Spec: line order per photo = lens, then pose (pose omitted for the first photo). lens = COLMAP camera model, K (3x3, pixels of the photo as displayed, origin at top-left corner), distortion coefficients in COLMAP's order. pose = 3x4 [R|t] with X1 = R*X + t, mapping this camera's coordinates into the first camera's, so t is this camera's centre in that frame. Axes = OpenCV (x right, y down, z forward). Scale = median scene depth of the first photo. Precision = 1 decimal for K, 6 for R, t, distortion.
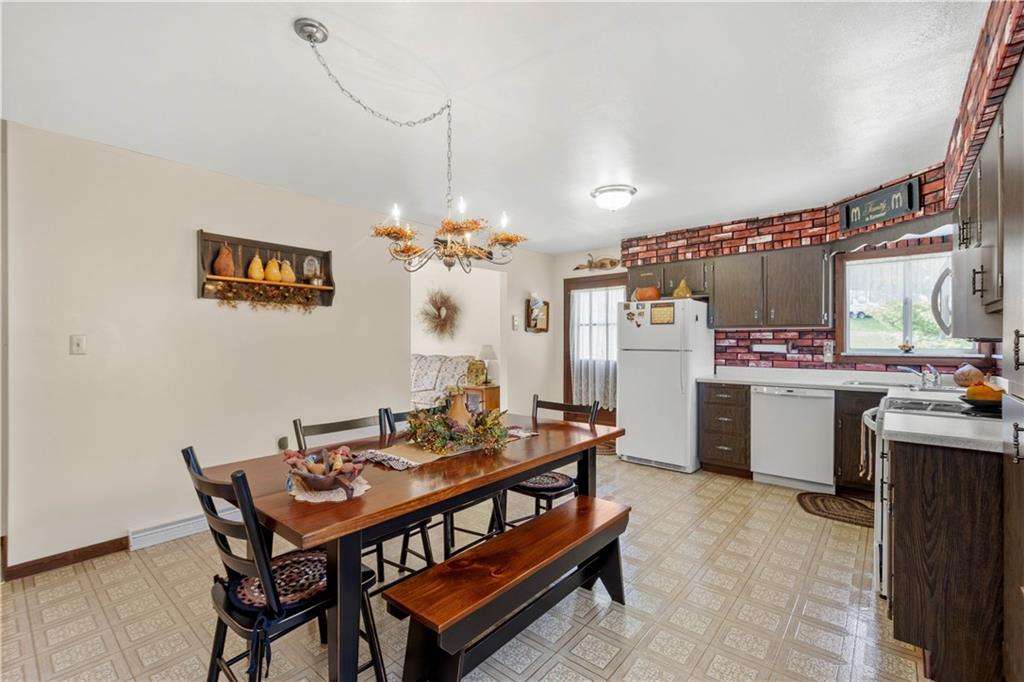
lens RADIAL K [[451.0, 0, 509.4], [0, 451.0, 343.8], [0, 0, 1]] dist [0.008049, 0.000560]
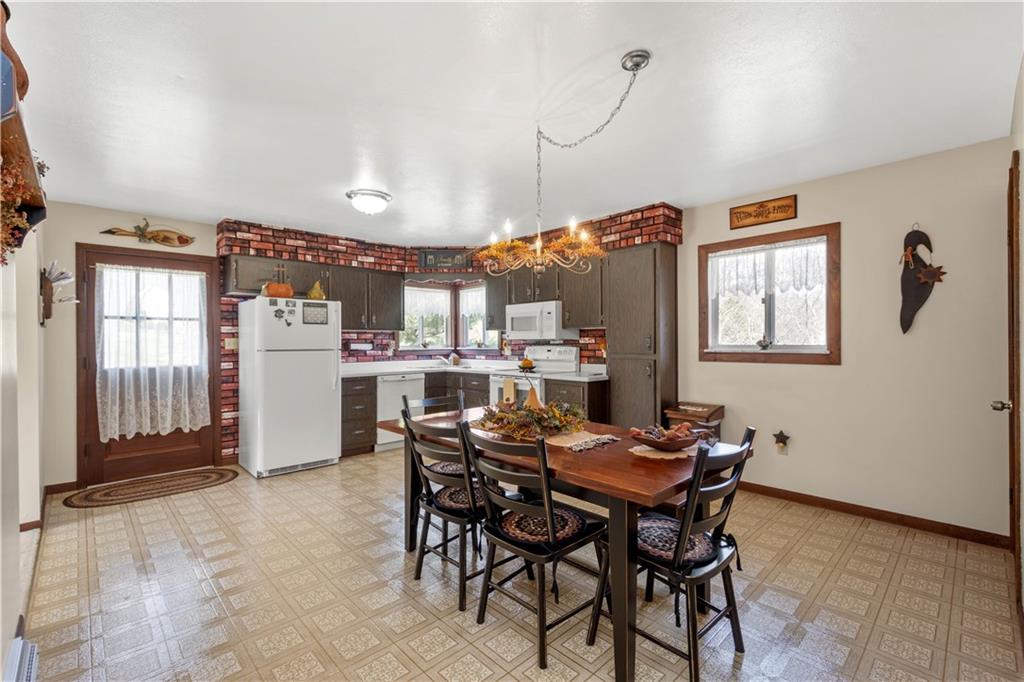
lens RADIAL K [[451.0, 0, 509.4], [0, 451.0, 343.8], [0, 0, 1]] dist [0.008049, 0.000560]
pose [[0.102096, -0.007012, 0.994750, -0.598905], [0.008547, 0.999944, 0.006171, -0.001748], [-0.994738, 0.007873, 0.102150, 0.452469]]
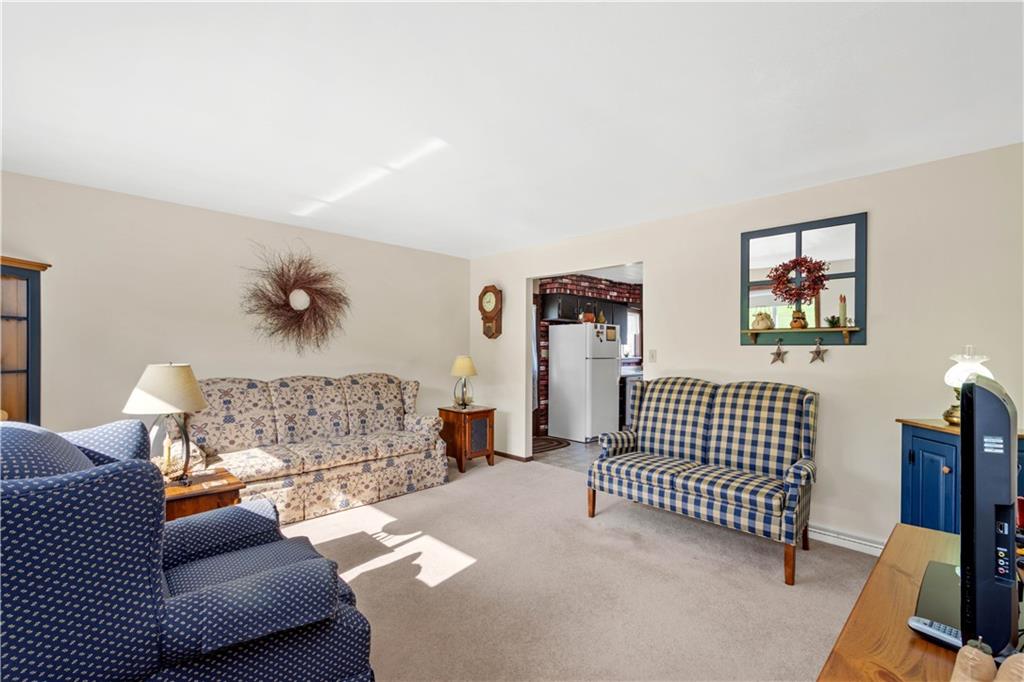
lens RADIAL K [[451.0, 0, 509.4], [0, 451.0, 343.8], [0, 0, 1]] dist [0.008049, 0.000560]
pose [[0.086871, 0.011966, 0.996148, -1.134800], [-0.001212, 0.999928, -0.011906, -0.014398], [-0.996219, -0.000173, 0.086879, 1.165792]]
